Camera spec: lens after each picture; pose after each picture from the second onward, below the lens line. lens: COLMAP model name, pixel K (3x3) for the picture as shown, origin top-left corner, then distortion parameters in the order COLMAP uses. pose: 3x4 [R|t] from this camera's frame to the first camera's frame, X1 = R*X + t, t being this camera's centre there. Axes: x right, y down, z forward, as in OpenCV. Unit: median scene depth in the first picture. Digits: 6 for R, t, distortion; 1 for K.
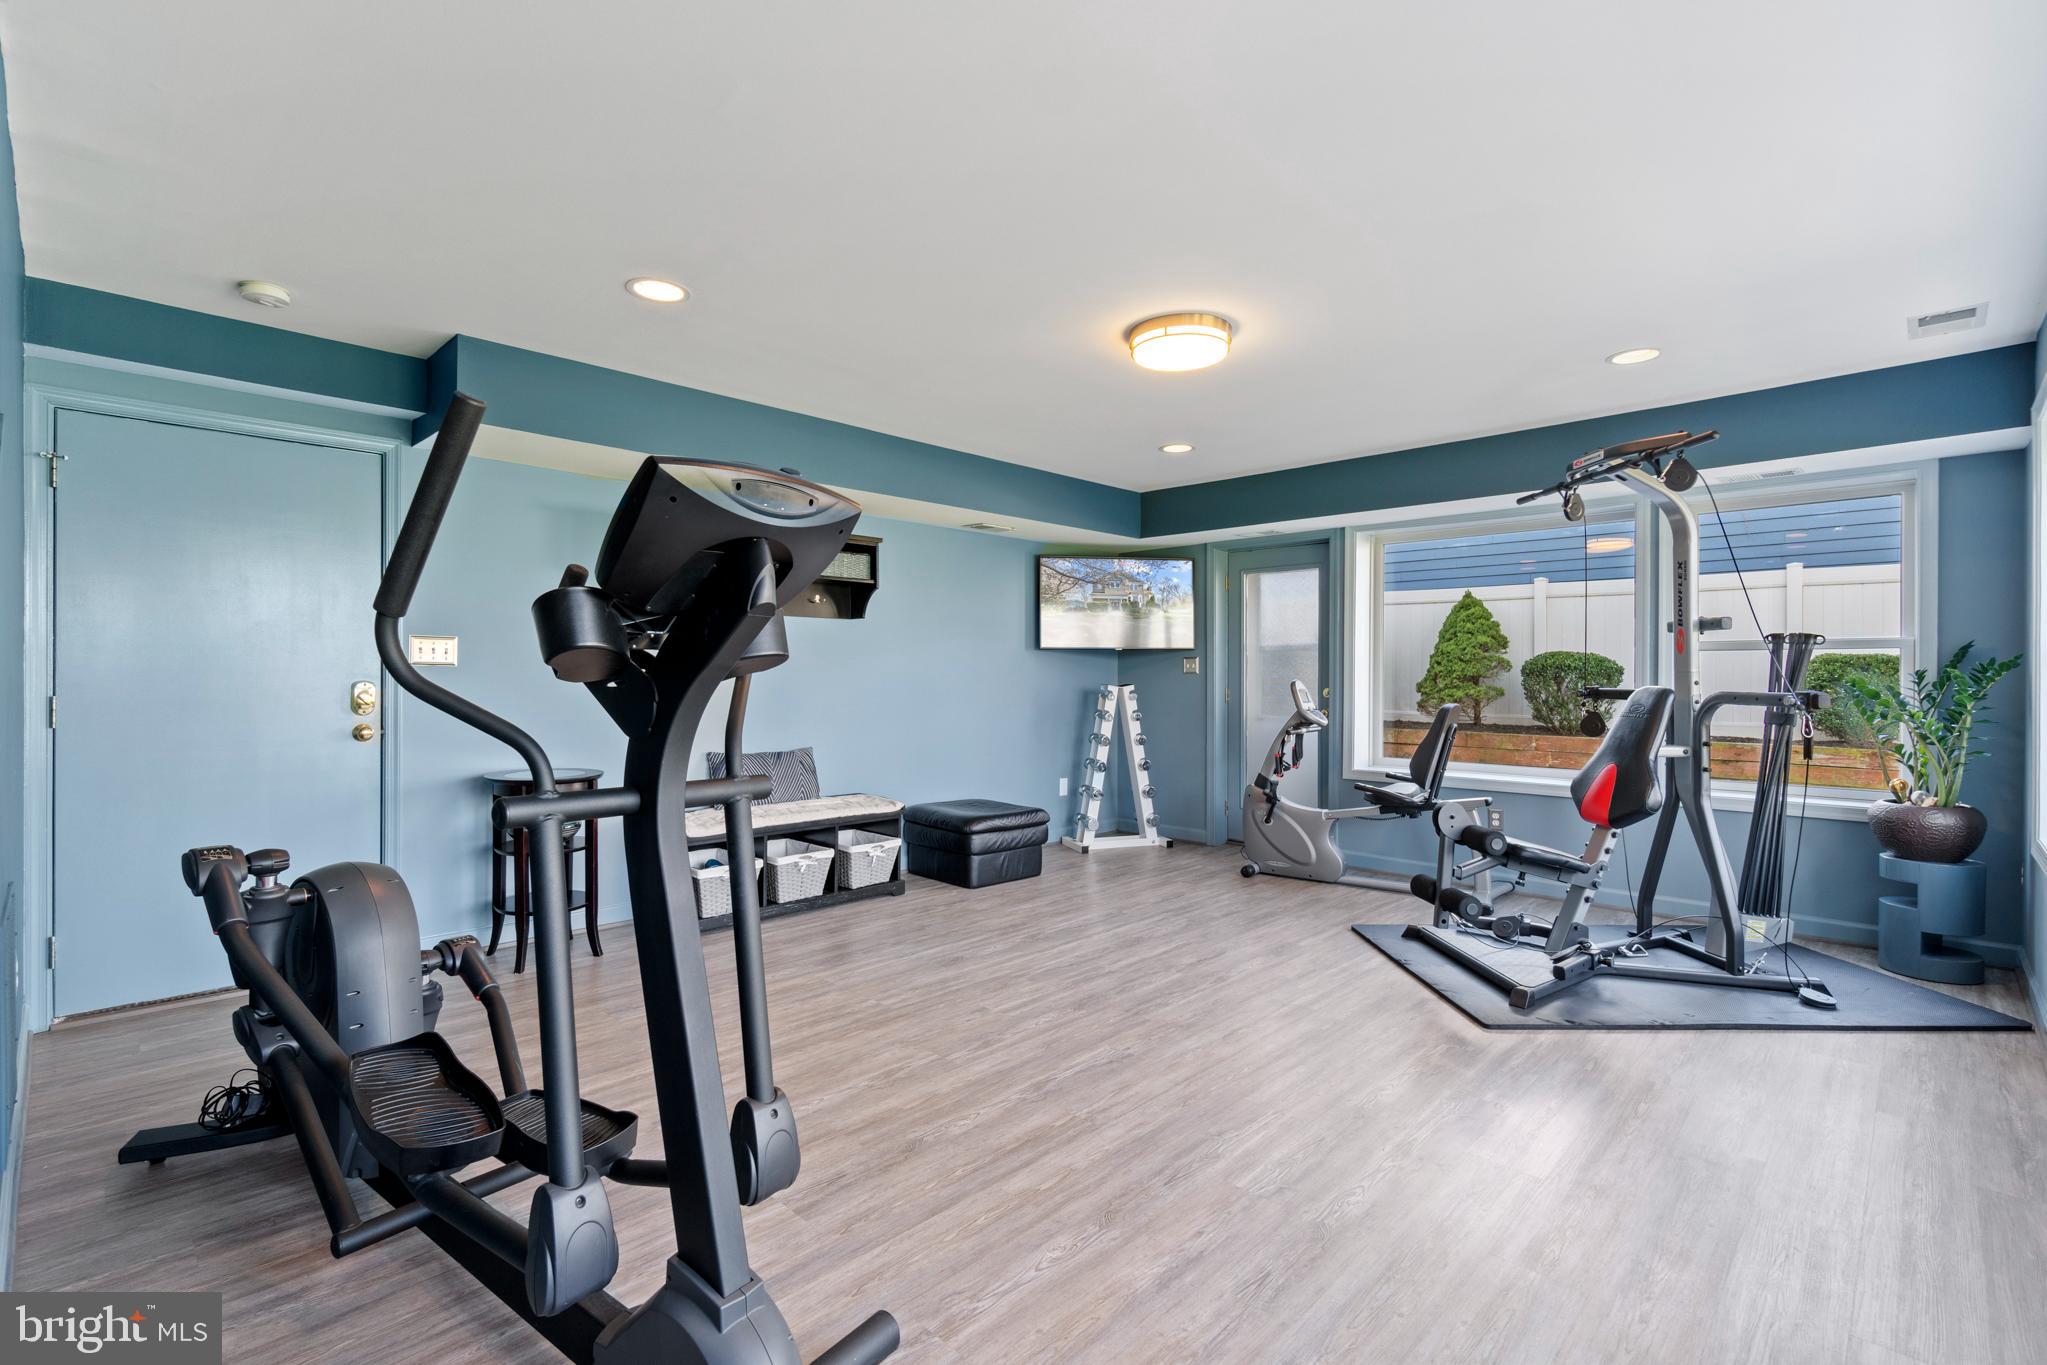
lens RADIAL K [[930.6, 0, 1021.9], [0, 930.6, 687.6], [0, 0, 1]] dist [0.000420, -0.000265]
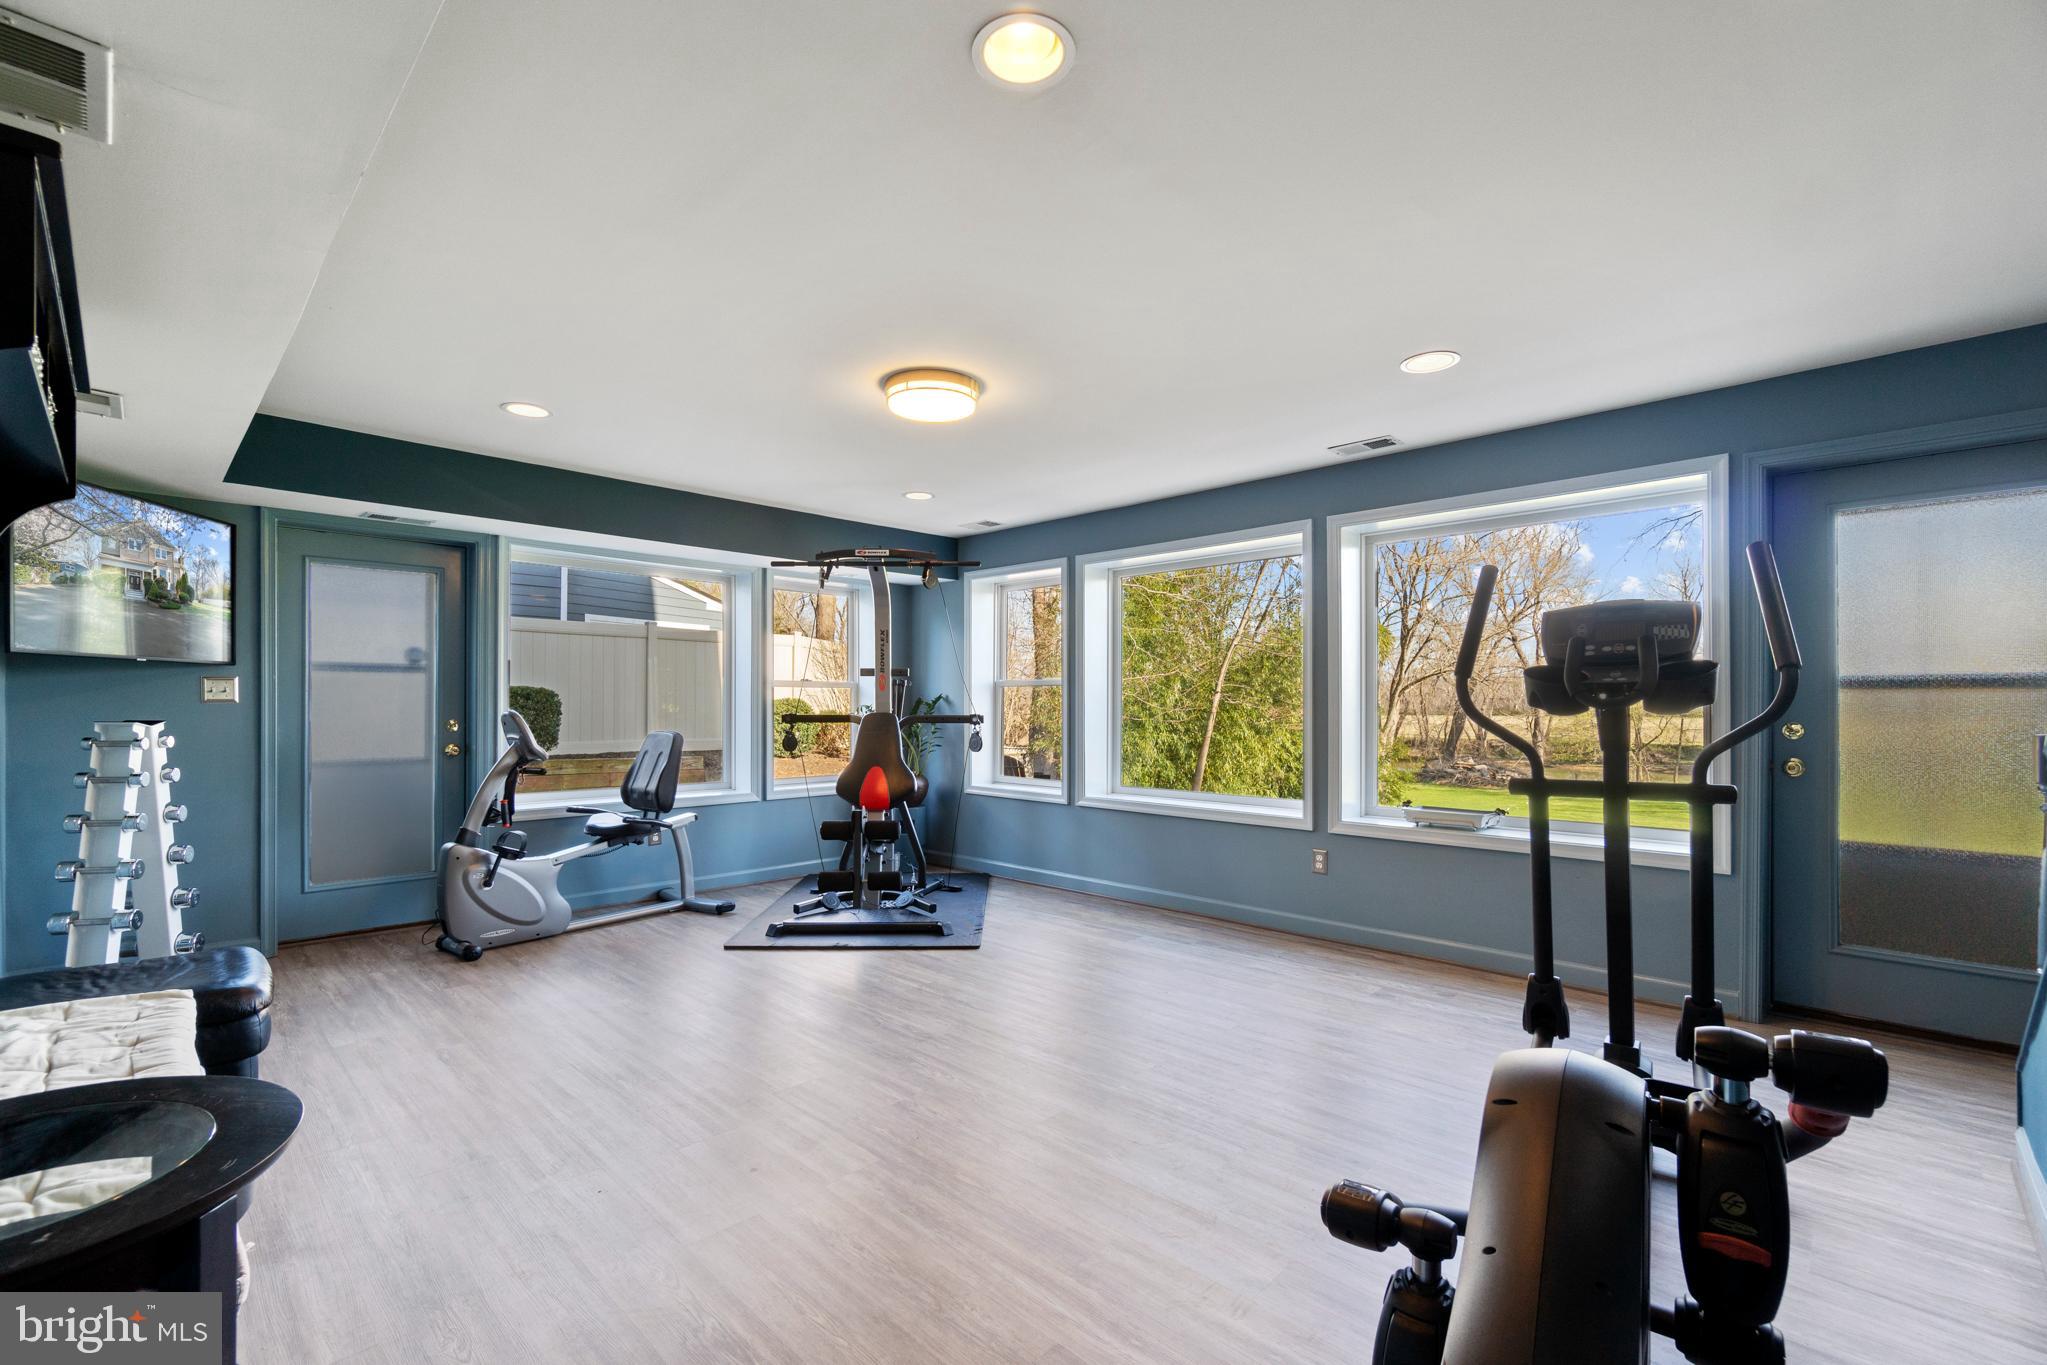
lens RADIAL K [[886.3, 0, 1003.6], [0, 886.3, 701.8], [0, 0, 1]] dist [-0.001801, -0.000227]
pose [[0.004955, 0.003596, 0.999981, -0.507118], [0.012303, 0.999918, -0.003657, -0.007028], [-0.999912, 0.012321, 0.004910, 0.545543]]
